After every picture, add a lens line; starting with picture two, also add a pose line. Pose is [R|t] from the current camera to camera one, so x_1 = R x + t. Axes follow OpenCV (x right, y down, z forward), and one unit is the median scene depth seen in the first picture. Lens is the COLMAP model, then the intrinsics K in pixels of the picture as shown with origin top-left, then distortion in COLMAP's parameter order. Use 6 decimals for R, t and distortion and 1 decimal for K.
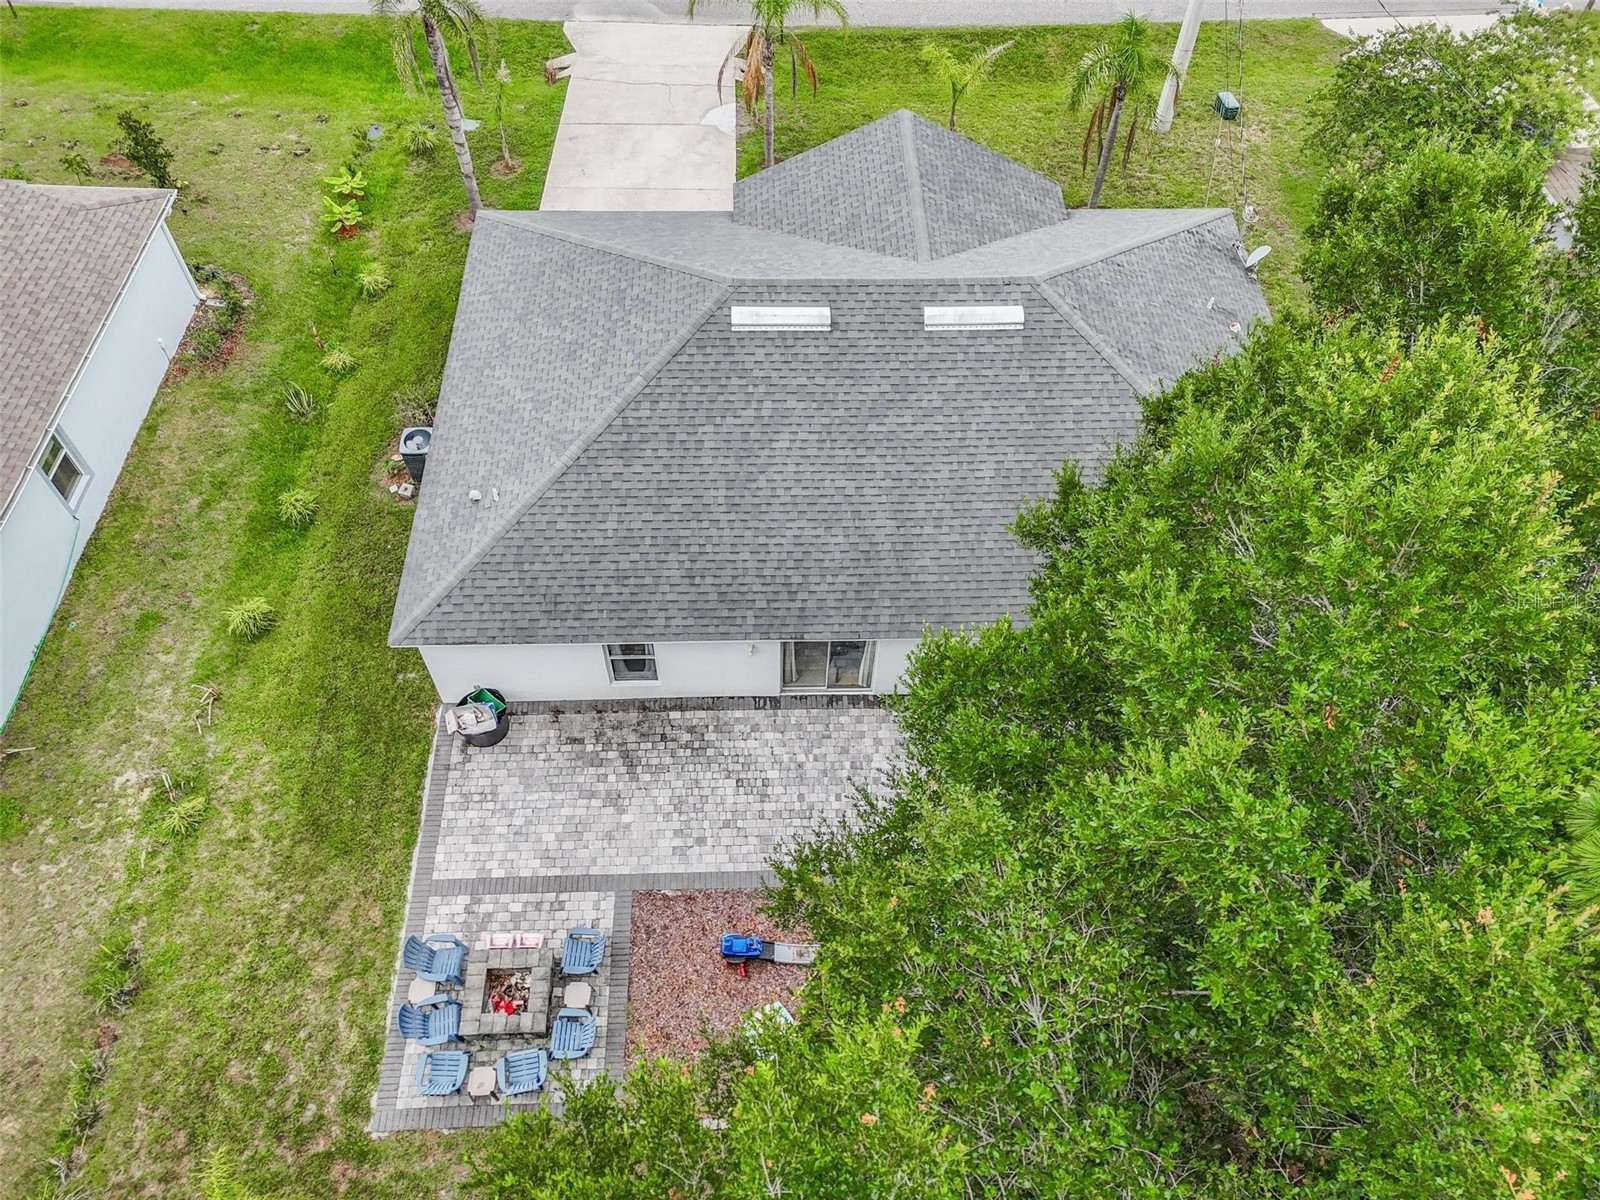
lens RADIAL K [[1170.3, 0, 800.2], [0, 1170.3, 602.9], [0, 0, 1]] dist [0.076802, -0.071079]
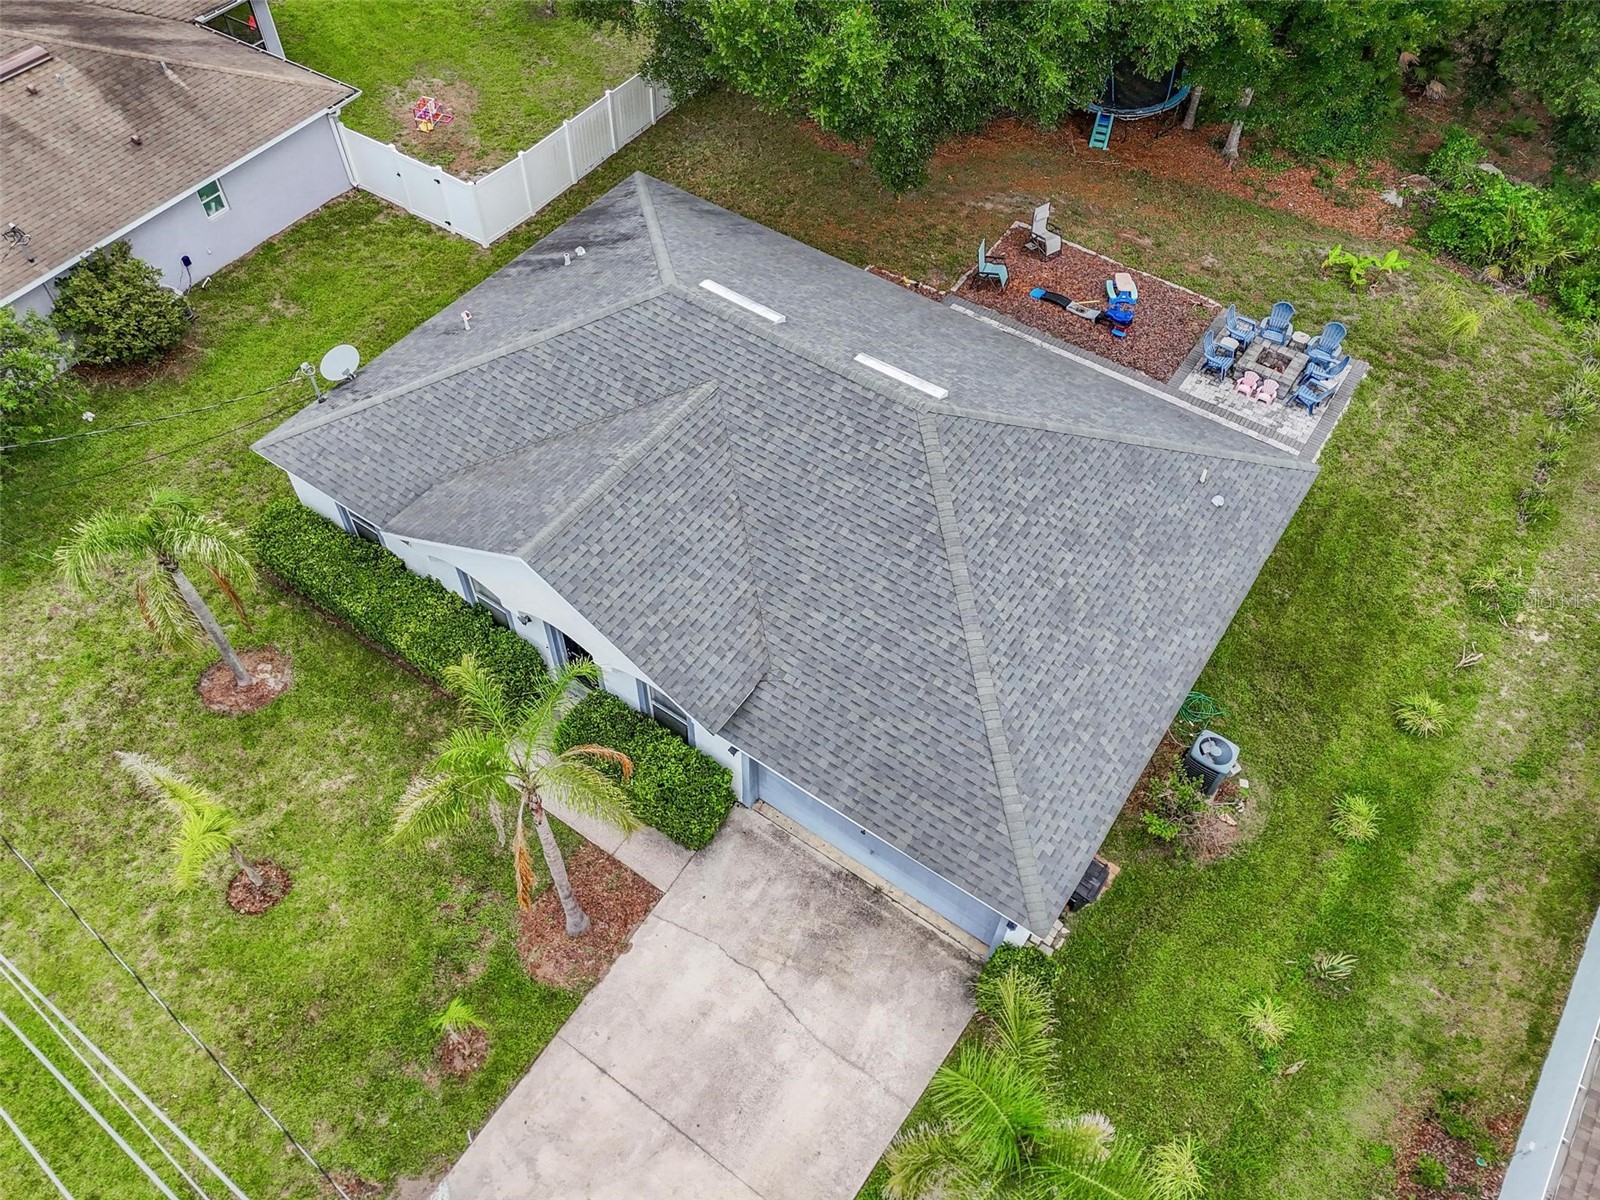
lens RADIAL K [[1170.3, 0, 800.2], [0, 1170.3, 602.9], [0, 0, 1]] dist [0.076802, -0.071079]
pose [[-0.807064, -0.487240, 0.333535, -0.364020], [0.459302, -0.163057, 0.873186, -1.155366], [-0.371066, 0.857910, 0.355388, 0.833364]]
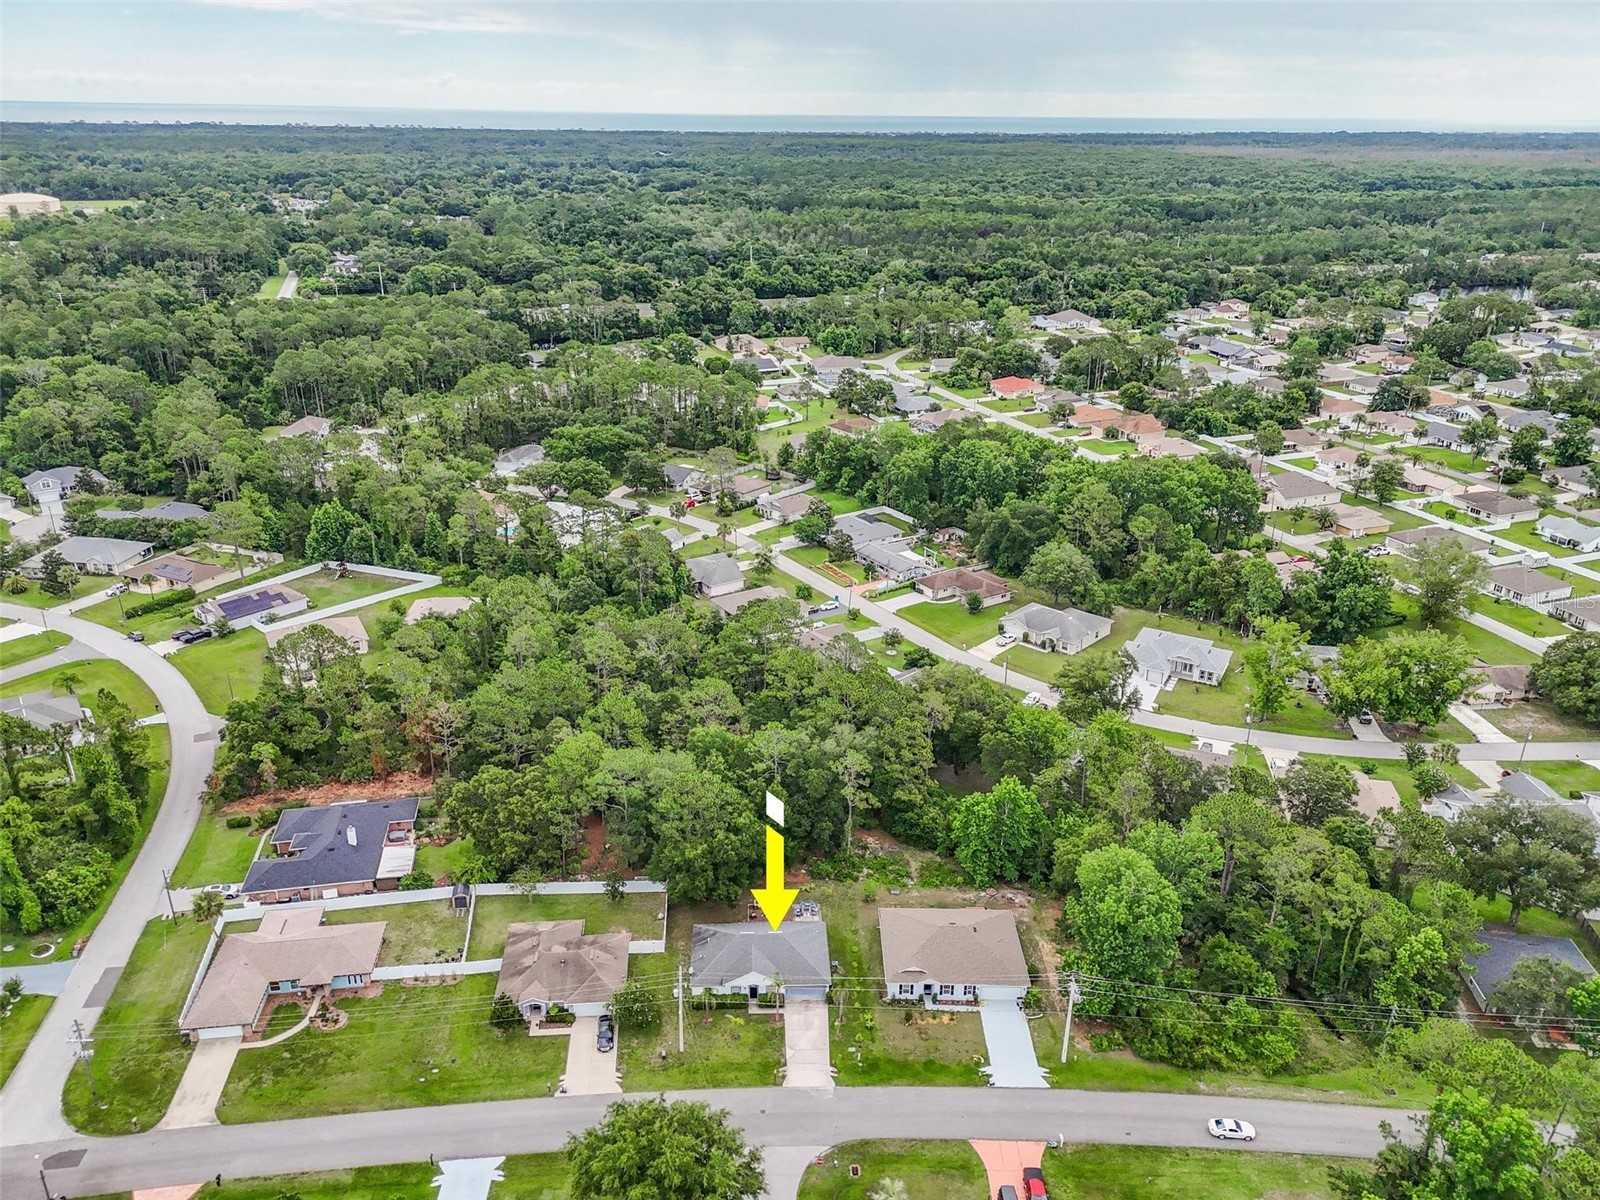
lens RADIAL K [[1170.3, 0, 800.2], [0, 1170.3, 602.9], [0, 0, 1]] dist [0.076802, -0.071079]
pose [[-0.999432, -0.023852, -0.023812, 0.048260], [-0.028500, 0.220981, 0.974862, -7.432582], [-0.017990, 0.974987, -0.221535, 0.627621]]
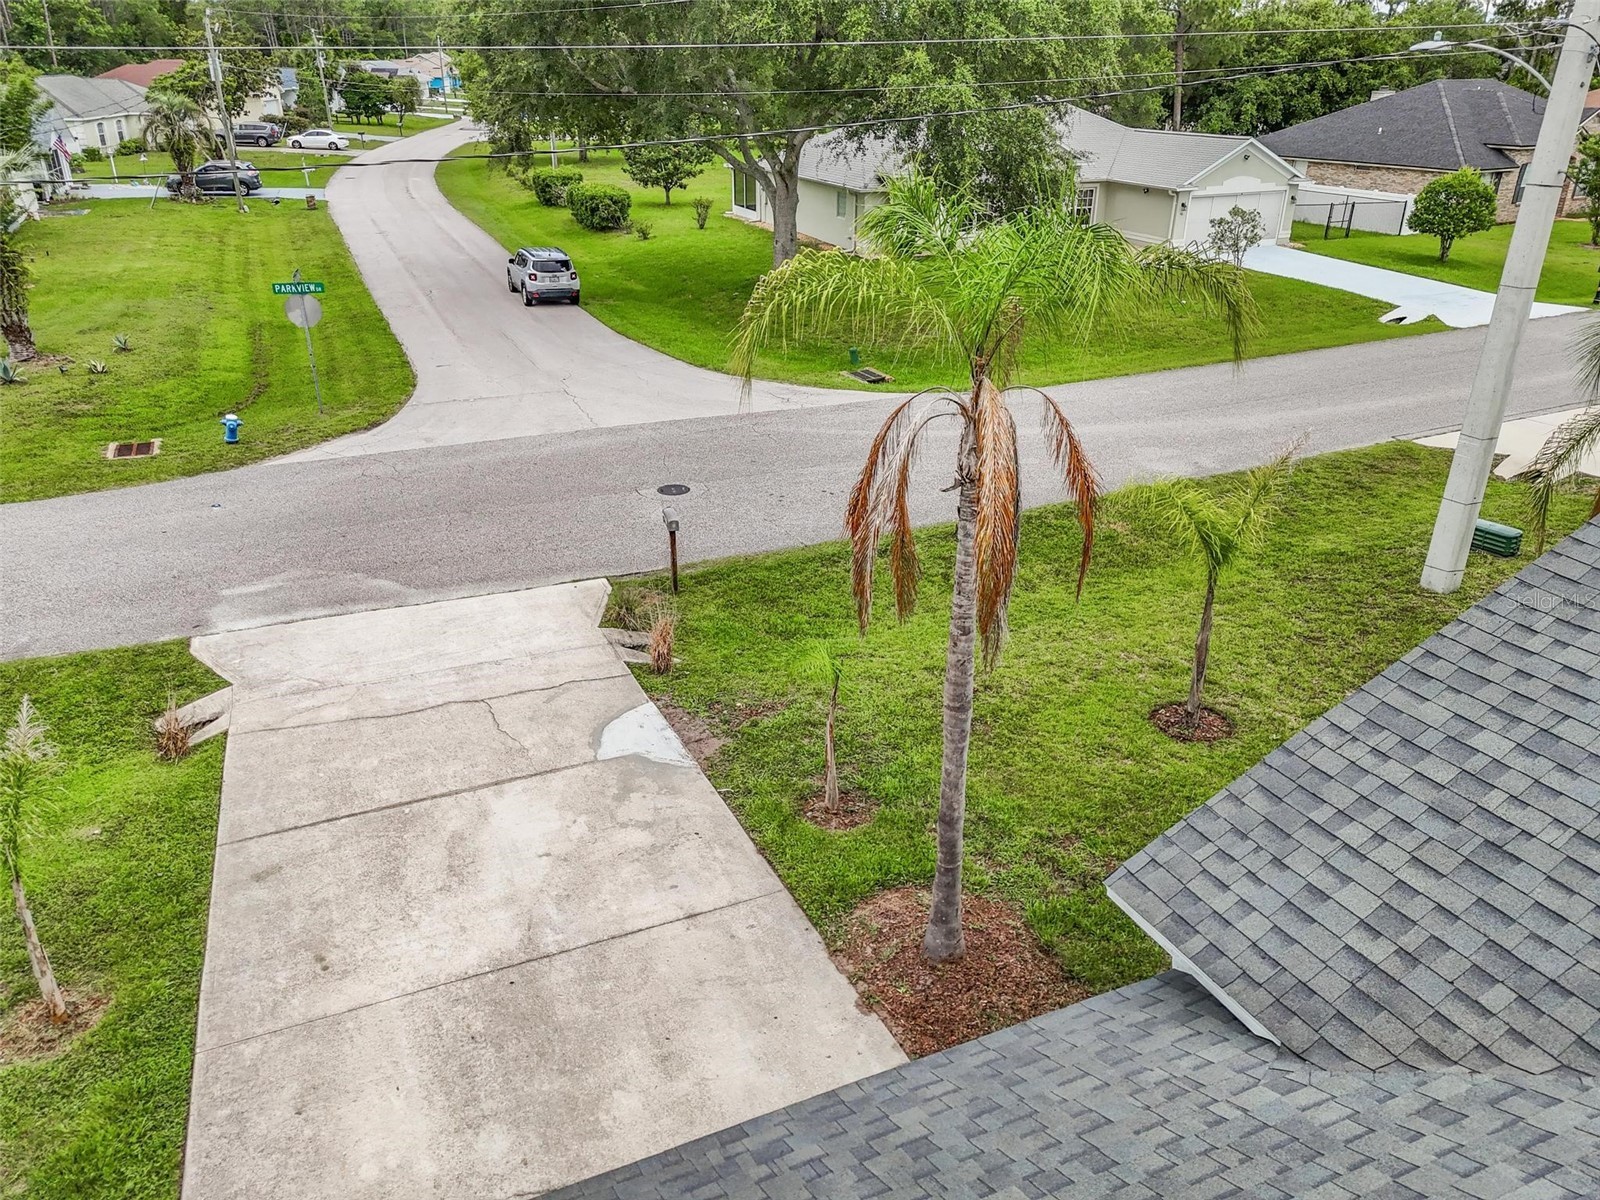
lens RADIAL K [[1170.3, 0, 800.2], [0, 1170.3, 602.9], [0, 0, 1]] dist [0.076802, -0.071079]
pose [[0.924181, -0.171235, 0.341421, -0.234628], [0.317157, 0.842137, -0.436139, -0.395754], [-0.212841, 0.511355, 0.832595, 0.976801]]
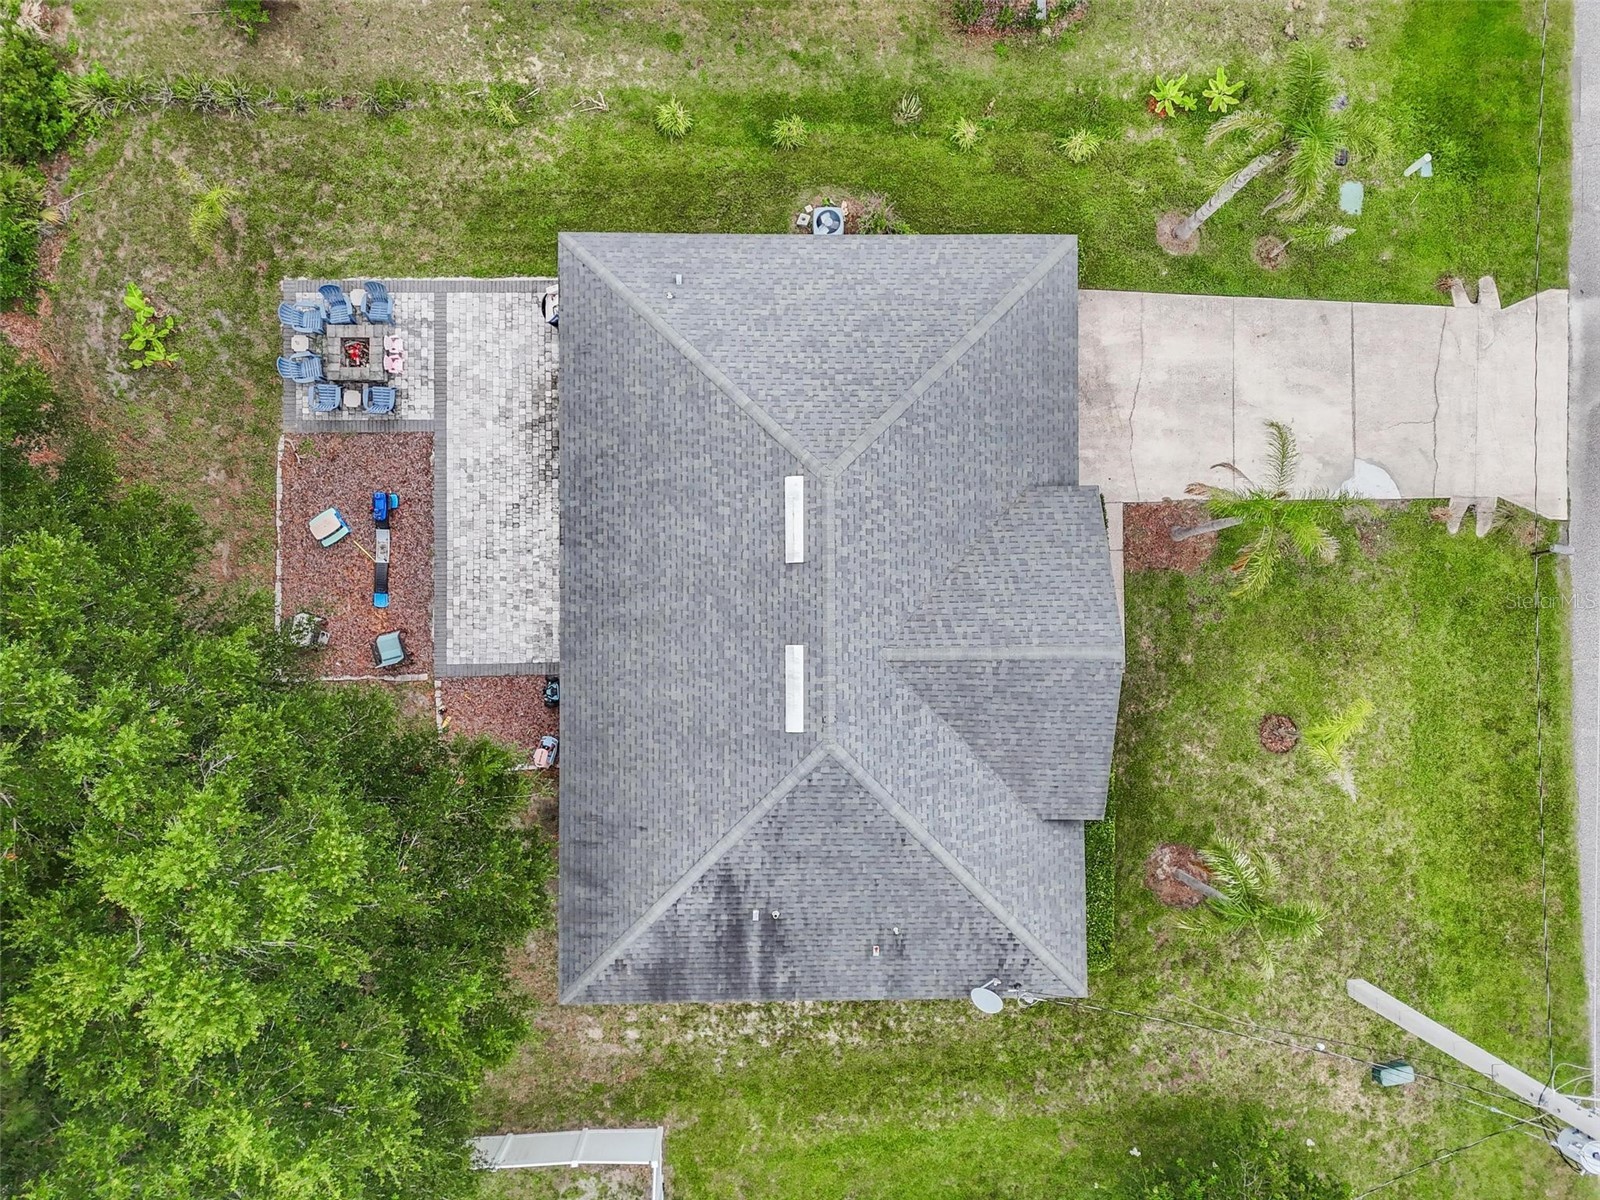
lens RADIAL K [[1179.6, 0, 800.0], [0, 1179.6, 600.0], [0, 0, 1]] dist [0.064683, -0.053284]
pose [[-0.021634, 0.998461, -0.051070, 0.118735], [-0.831753, 0.010369, 0.555049, -0.871167], [0.554724, 0.054486, 0.830249, 0.055101]]
